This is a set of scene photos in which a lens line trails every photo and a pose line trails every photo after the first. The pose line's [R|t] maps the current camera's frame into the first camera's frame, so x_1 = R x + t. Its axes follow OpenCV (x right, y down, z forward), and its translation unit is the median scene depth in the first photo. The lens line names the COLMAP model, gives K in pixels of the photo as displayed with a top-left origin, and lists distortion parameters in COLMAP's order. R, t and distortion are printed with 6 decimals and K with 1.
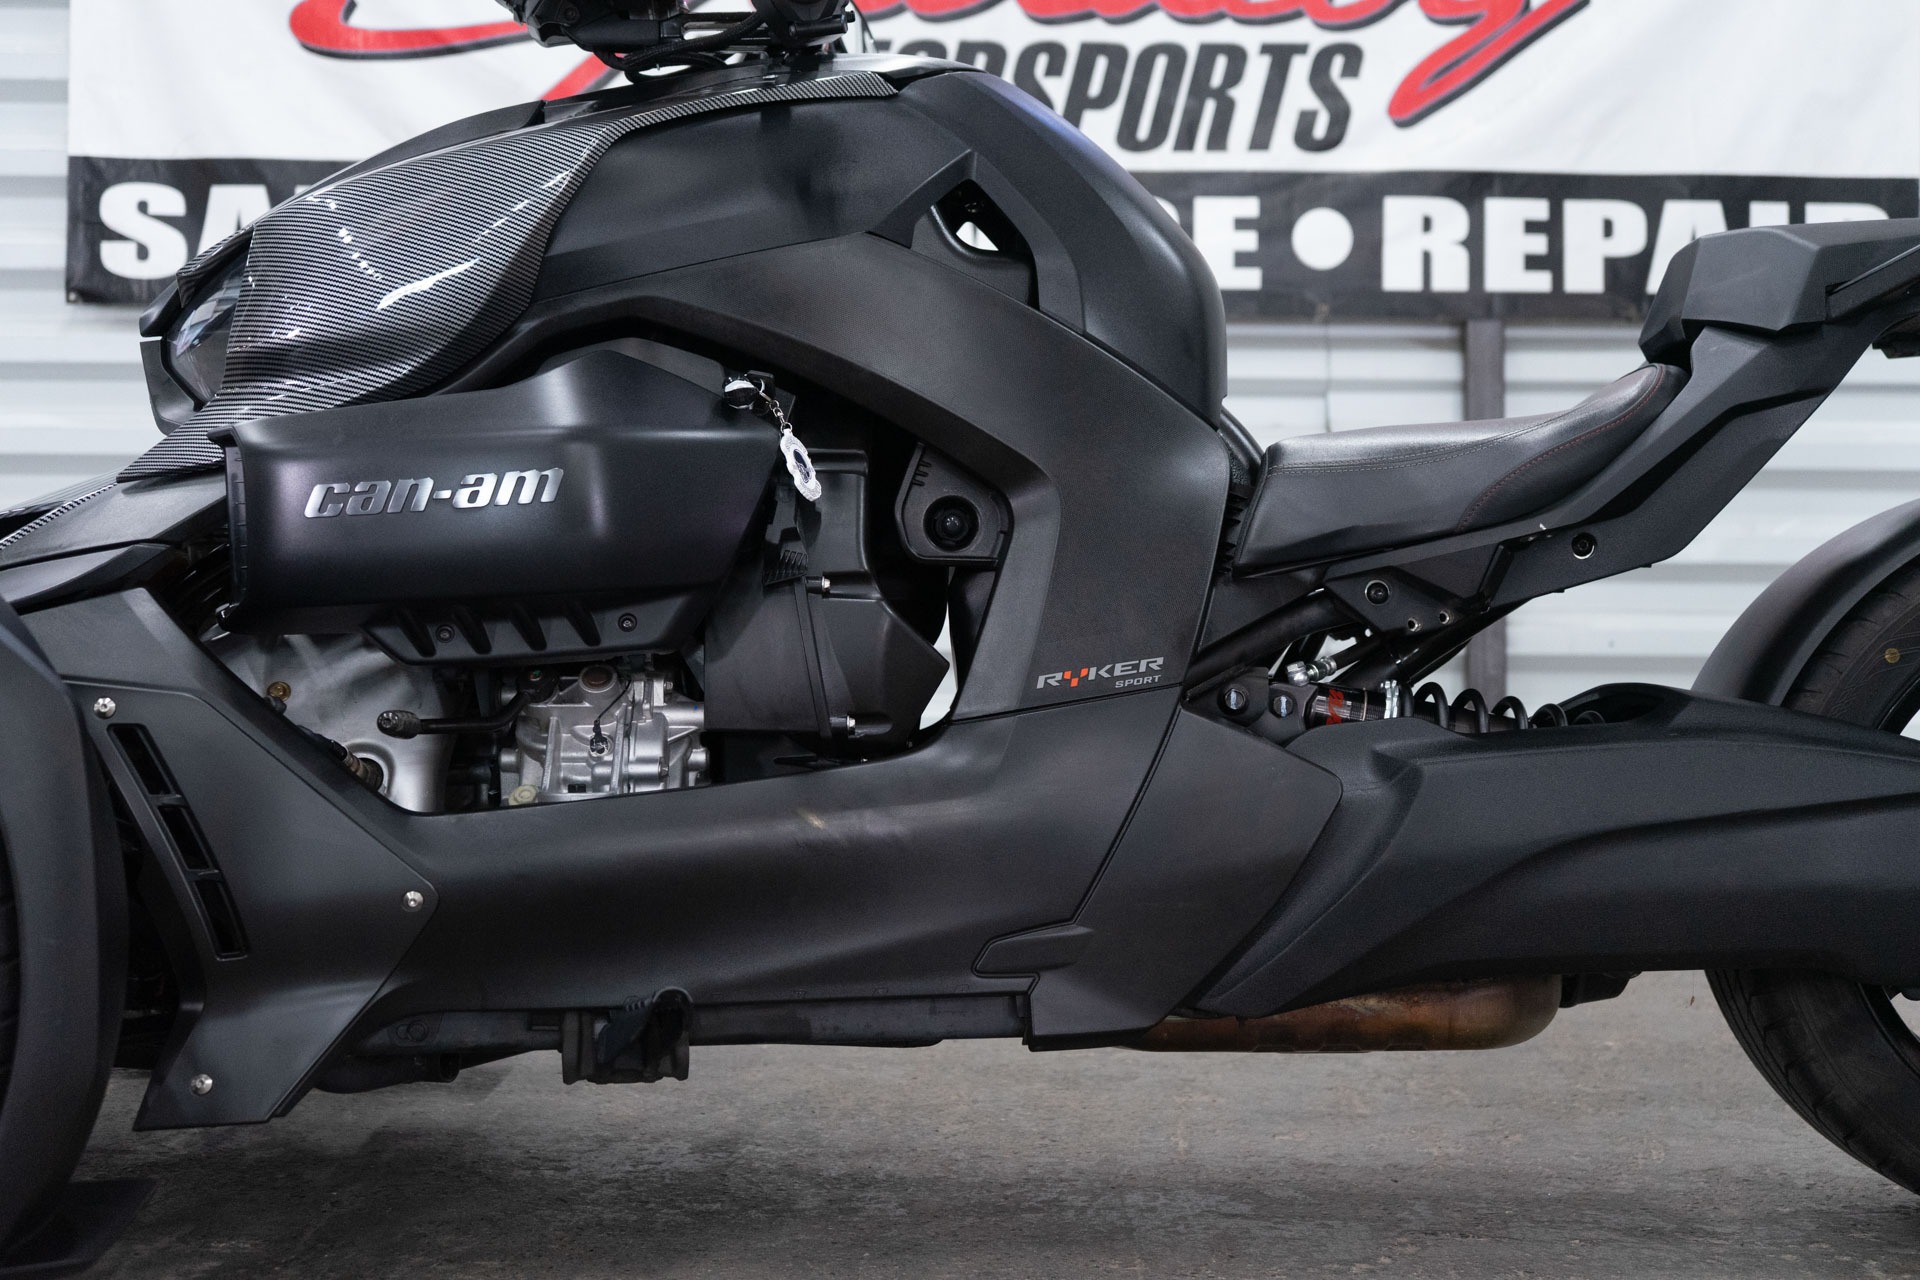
lens RADIAL K [[2444.3, 0, 982.9], [0, 2444.3, 524.4], [0, 0, 1]] dist [0.027794, 0.000219]
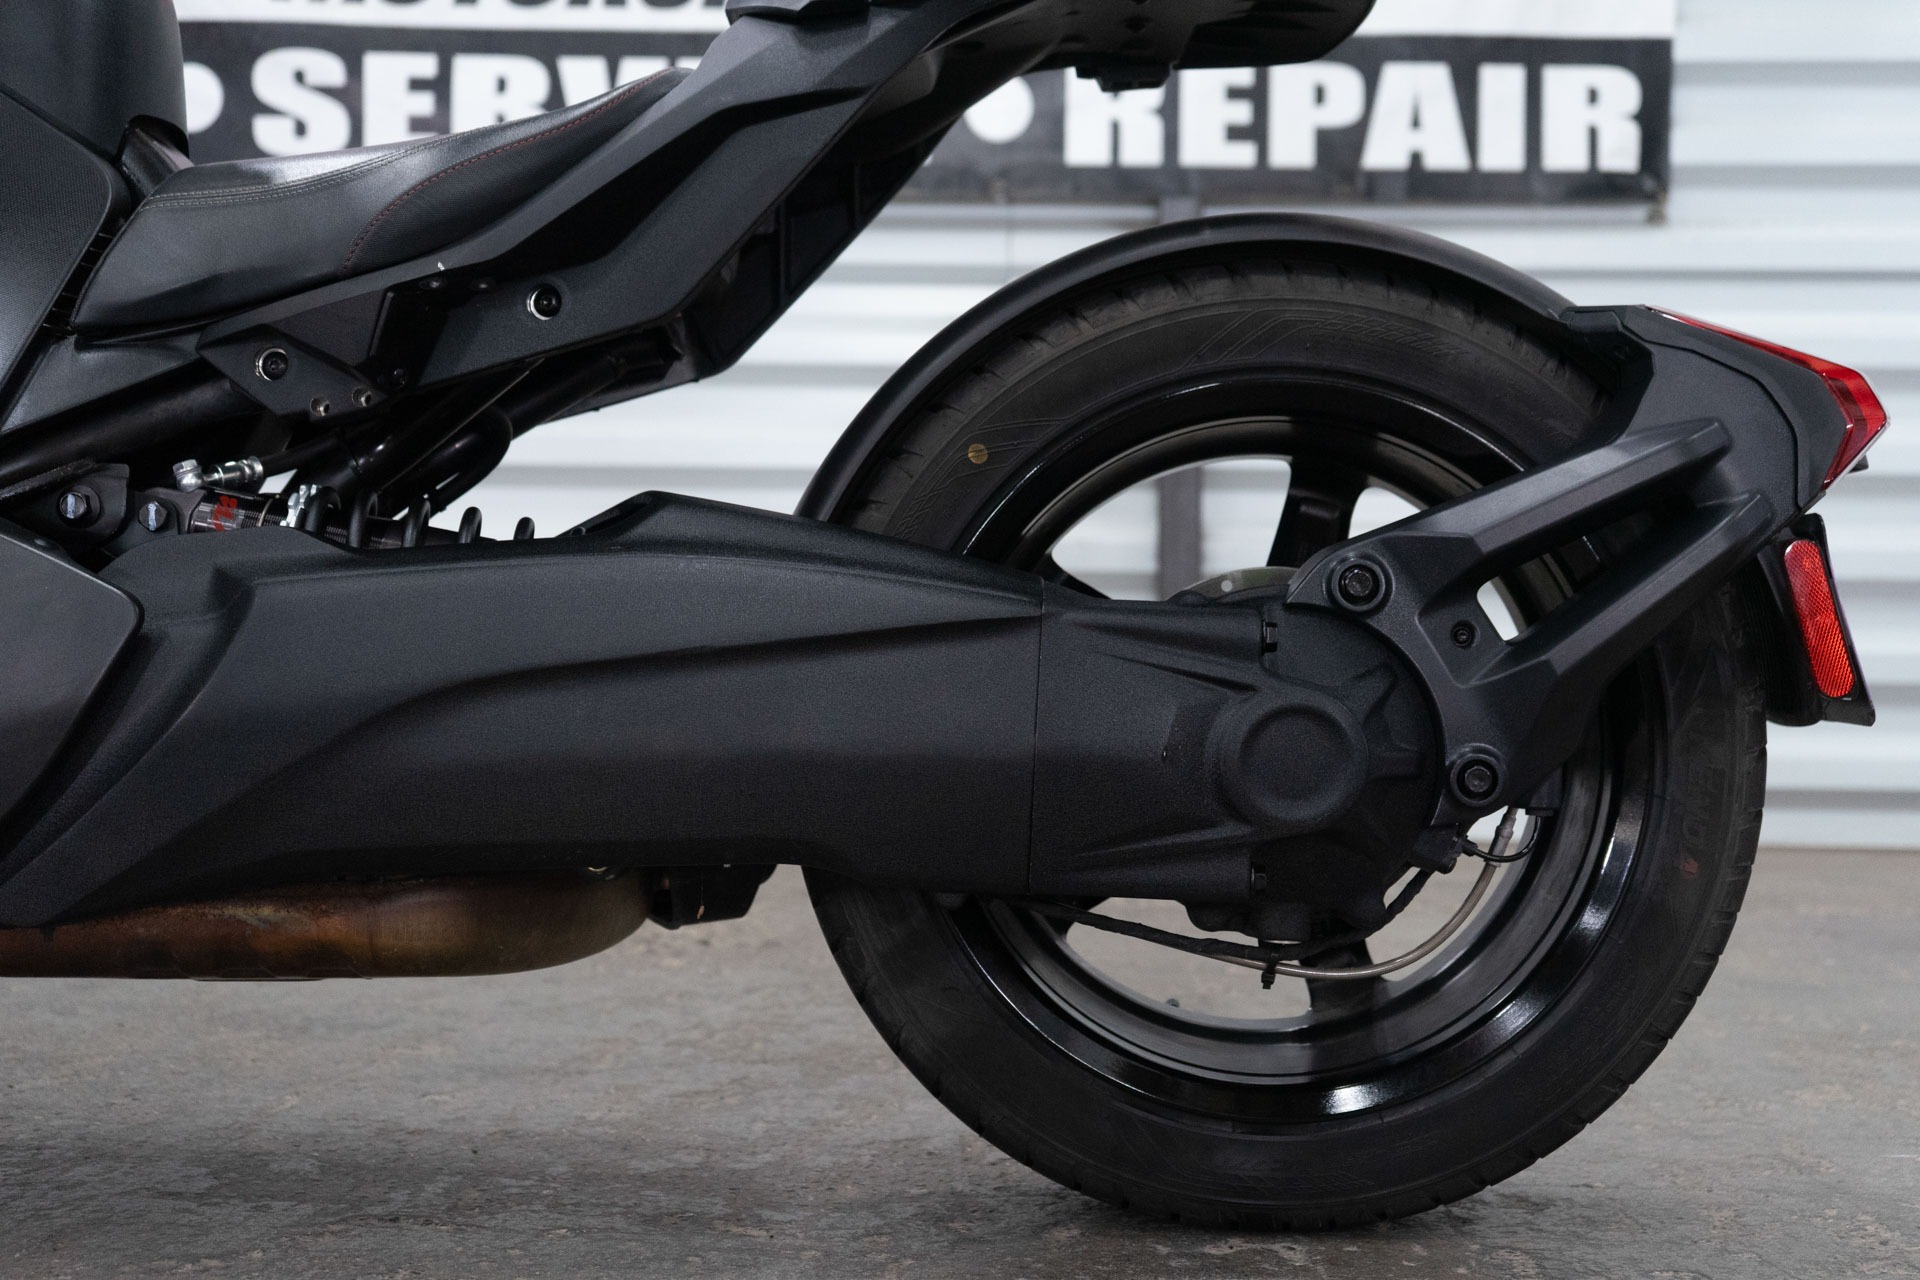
lens RADIAL K [[2444.3, 0, 982.9], [0, 2444.3, 524.4], [0, 0, 1]] dist [0.027794, 0.000219]
pose [[0.999476, 0.003797, -0.032157, 0.397996], [-0.003506, 0.999953, 0.009093, 0.068425], [0.032190, -0.008976, 0.999441, 0.255301]]
